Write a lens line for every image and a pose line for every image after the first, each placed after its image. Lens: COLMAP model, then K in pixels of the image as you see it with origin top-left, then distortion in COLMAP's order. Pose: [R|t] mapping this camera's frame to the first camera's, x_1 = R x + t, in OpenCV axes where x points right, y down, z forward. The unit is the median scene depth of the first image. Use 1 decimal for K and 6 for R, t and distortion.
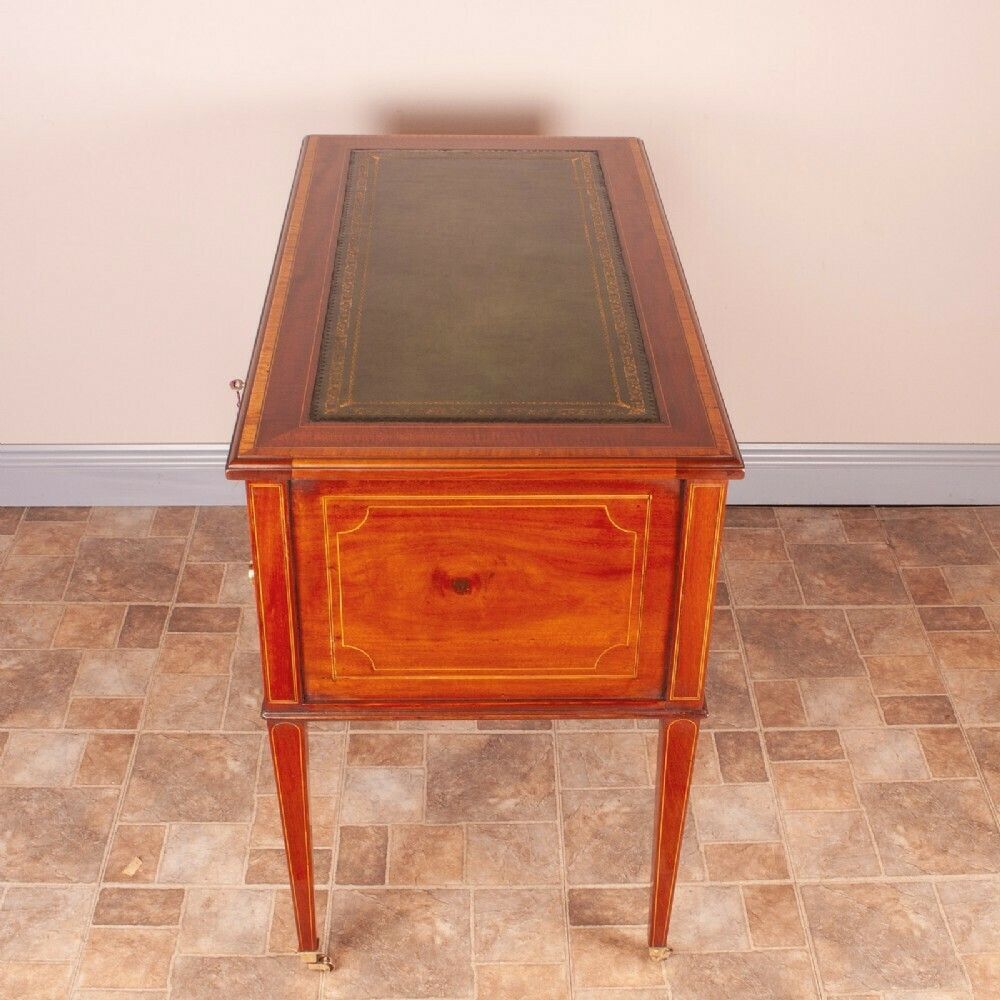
lens RADIAL K [[1535.8, 0, 546.0], [0, 1535.8, 499.9], [0, 0, 1]] dist [-0.136726, 0.064600]
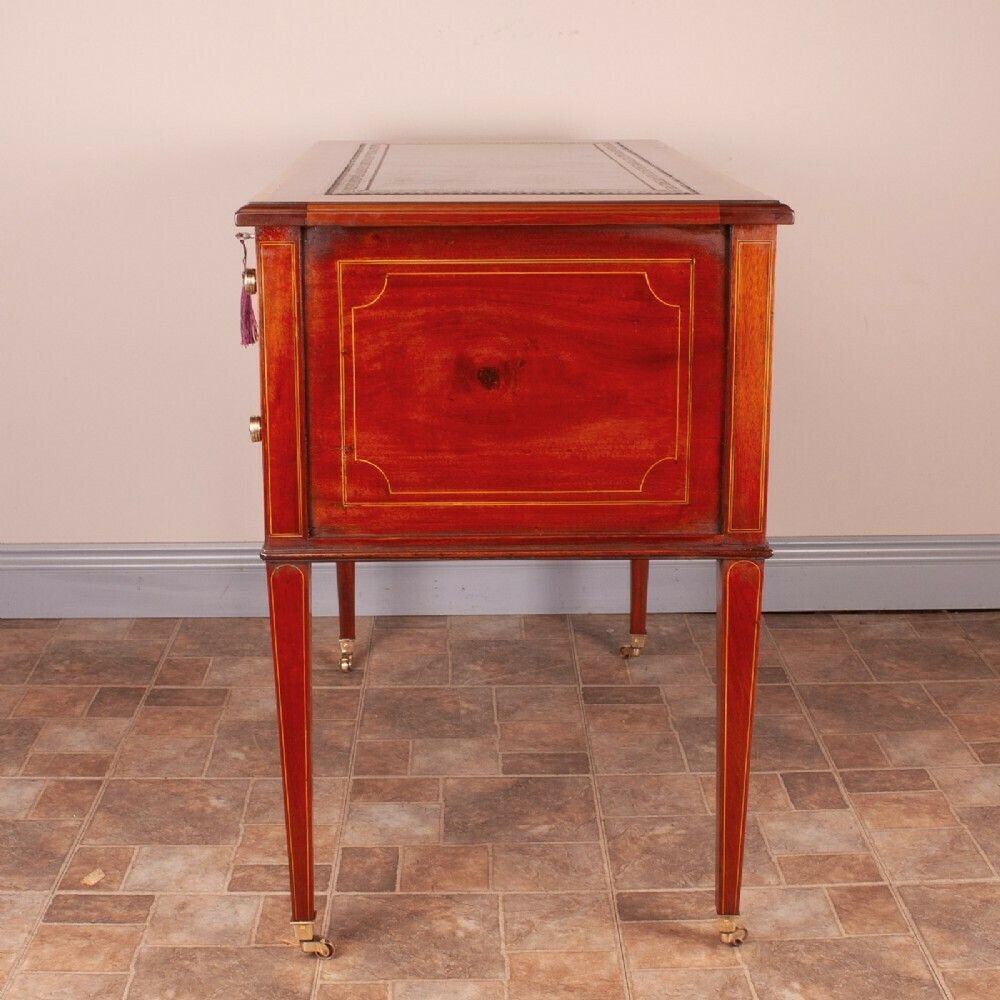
lens RADIAL K [[1726.3, 0, 500.0], [0, 1726.3, 500.0], [0, 0, 1]] dist [-0.145172, 0.100165]
pose [[0.999261, -0.025192, -0.029045, -0.015700], [0.015024, 0.951220, -0.308147, 0.328516], [0.035391, 0.307483, 0.950895, 0.045263]]
